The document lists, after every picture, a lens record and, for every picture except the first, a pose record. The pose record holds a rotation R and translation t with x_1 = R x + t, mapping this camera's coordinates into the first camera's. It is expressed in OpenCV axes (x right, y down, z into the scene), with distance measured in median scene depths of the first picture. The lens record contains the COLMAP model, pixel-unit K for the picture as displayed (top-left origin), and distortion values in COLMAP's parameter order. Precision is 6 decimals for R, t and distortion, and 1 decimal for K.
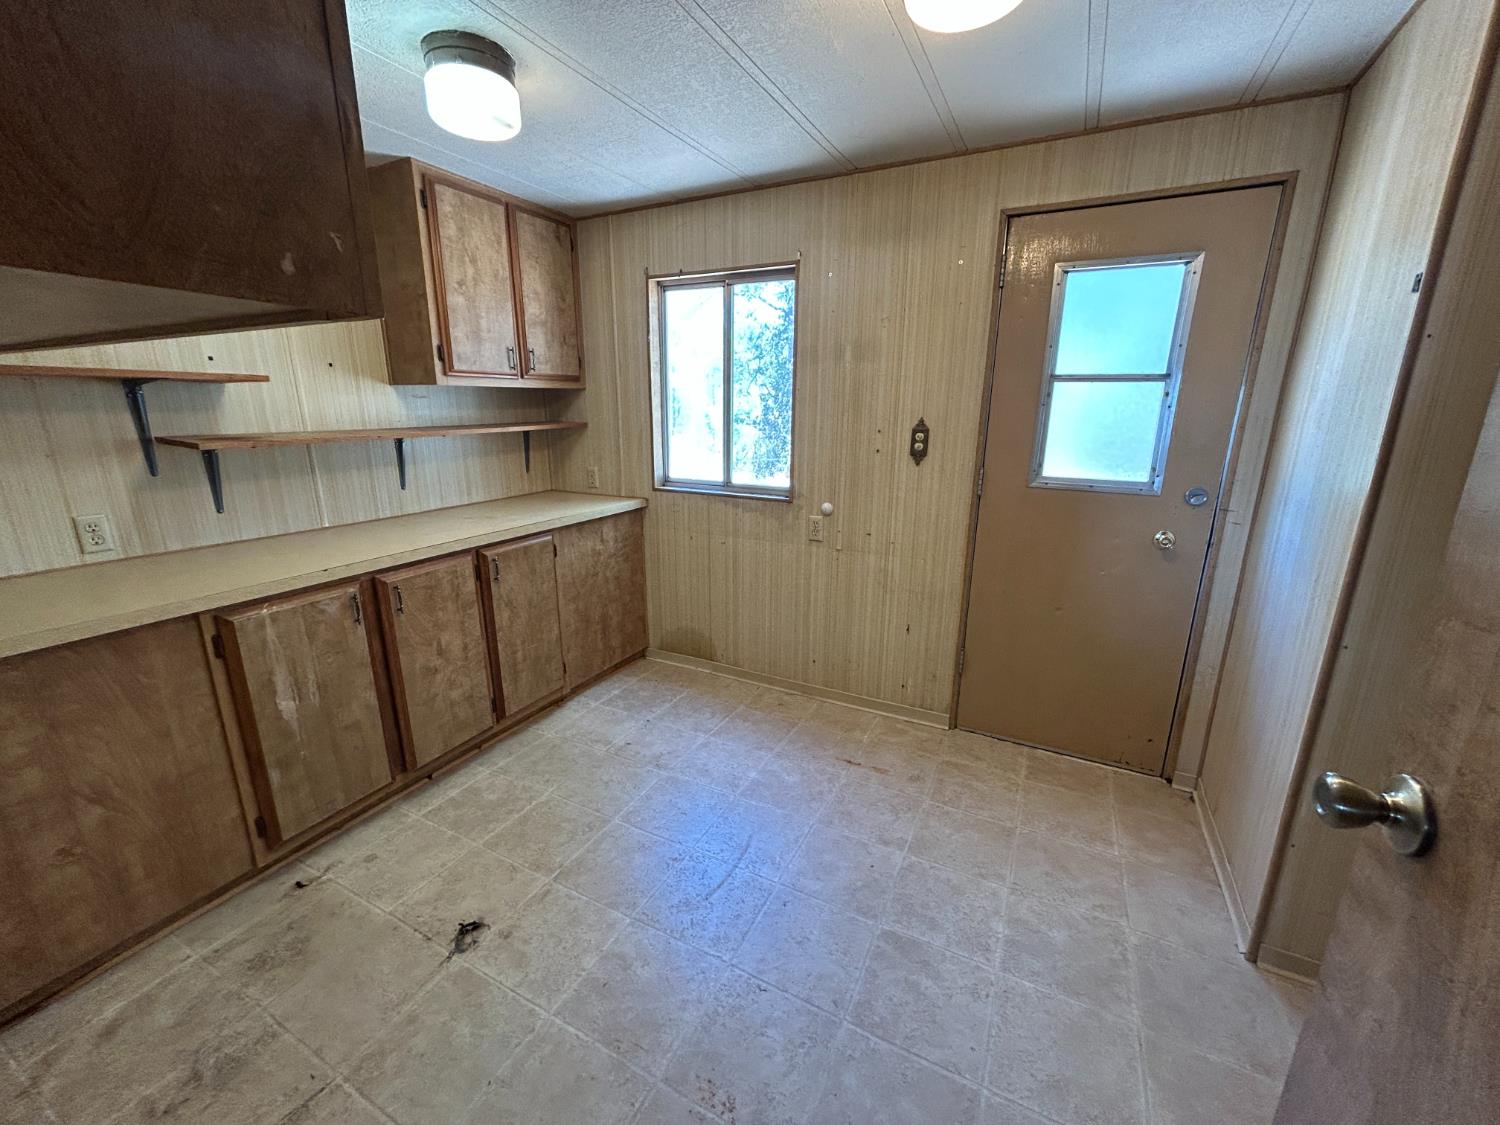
lens RADIAL K [[606.0, 0, 748.5], [0, 606.0, 566.3], [0, 0, 1]] dist [-0.001148, 0.001048]
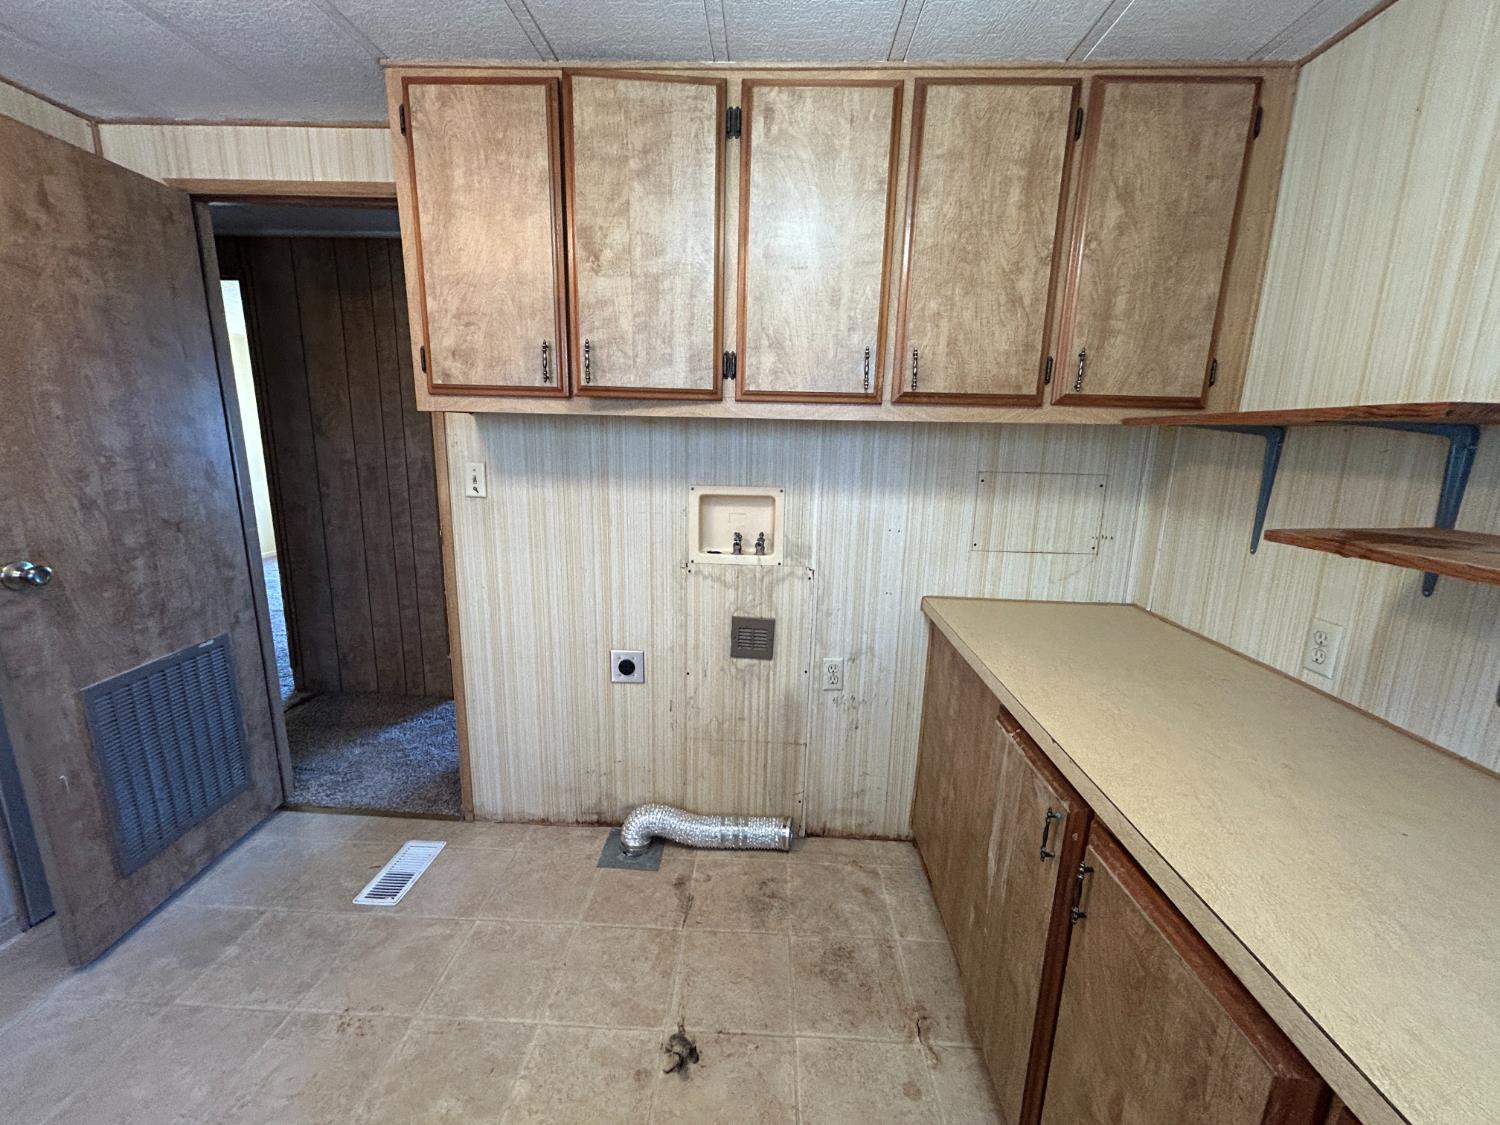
lens RADIAL K [[606.0, 0, 745.8], [0, 606.0, 562.5], [0, 0, 1]] dist [-0.001148, 0.001048]
pose [[-0.905636, 0.060606, -0.419704, -0.164301], [-0.137083, 0.894753, 0.425001, -0.283068], [0.401289, 0.442430, -0.802012, 1.028325]]
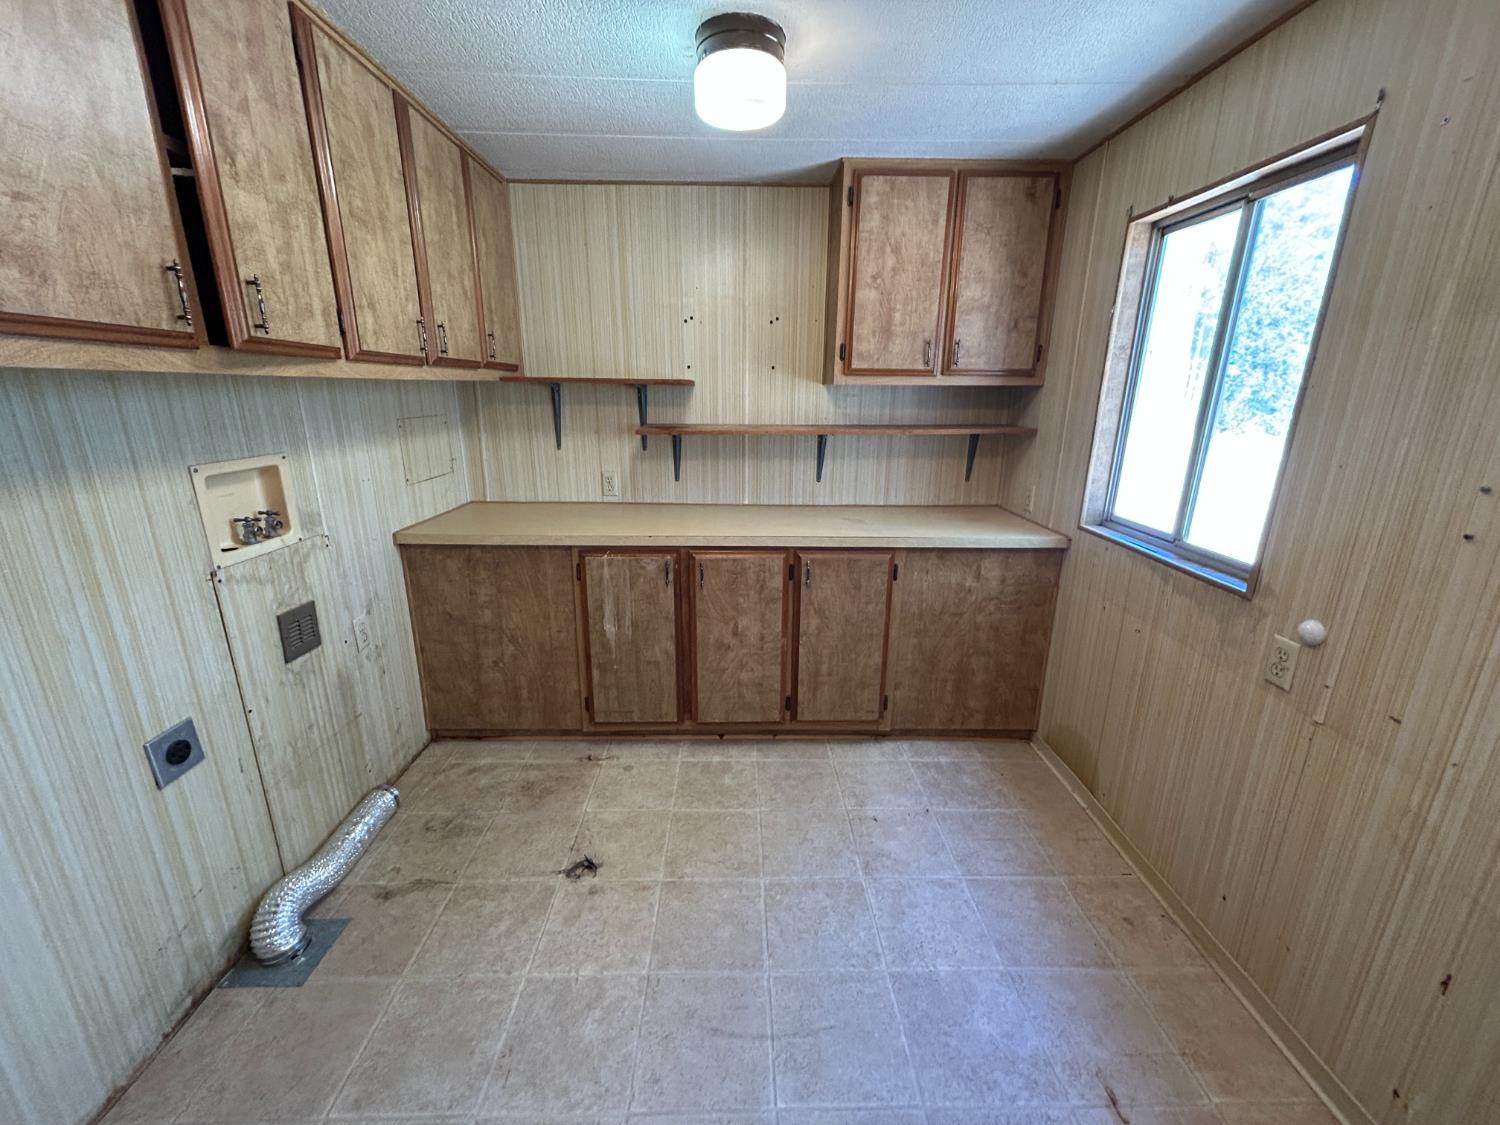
lens RADIAL K [[606.0, 0, 748.7], [0, 606.0, 565.0], [0, 0, 1]] dist [-0.001148, 0.001048]
pose [[0.475784, 0.243800, -0.845099, 0.375703], [-0.235910, 0.960984, 0.144416, -0.133315], [0.847335, 0.130657, 0.514735, 0.435424]]
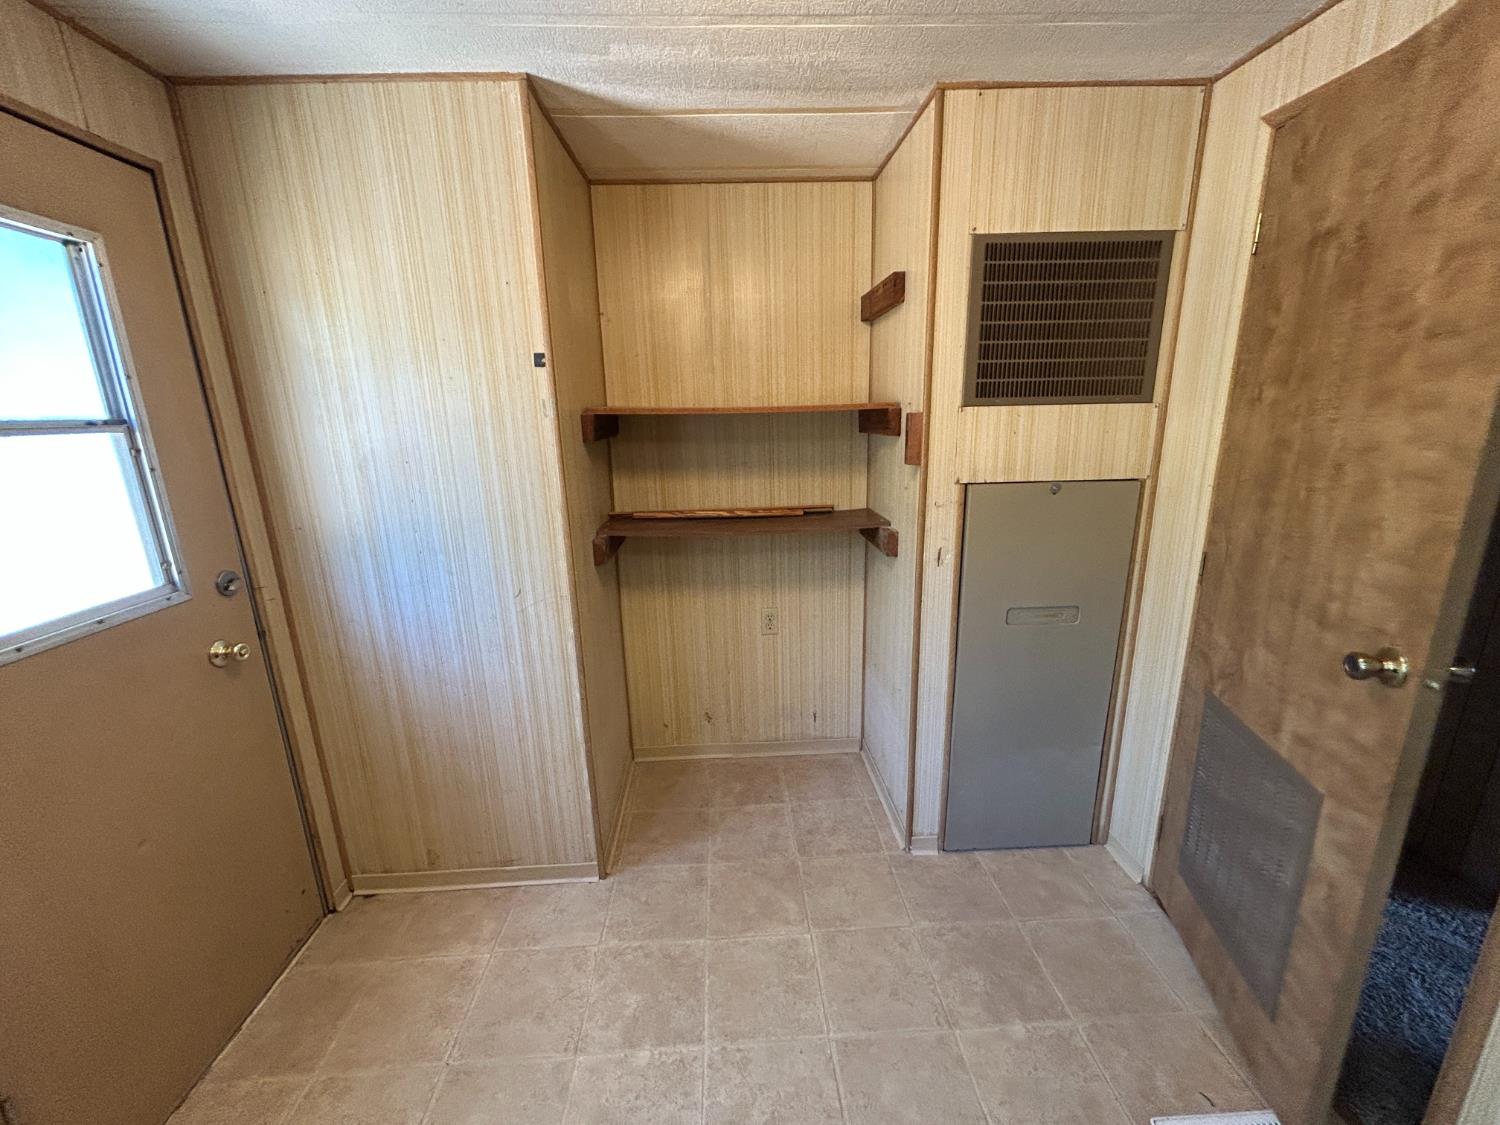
lens RADIAL K [[606.0, 0, 749.4], [0, 606.0, 561.1], [0, 0, 1]] dist [-0.001148, 0.001048]
pose [[-0.508725, -0.202931, 0.836671, -0.179232], [0.242097, 0.898888, 0.365225, -0.234378], [-0.826189, 0.388355, -0.408158, 0.704958]]
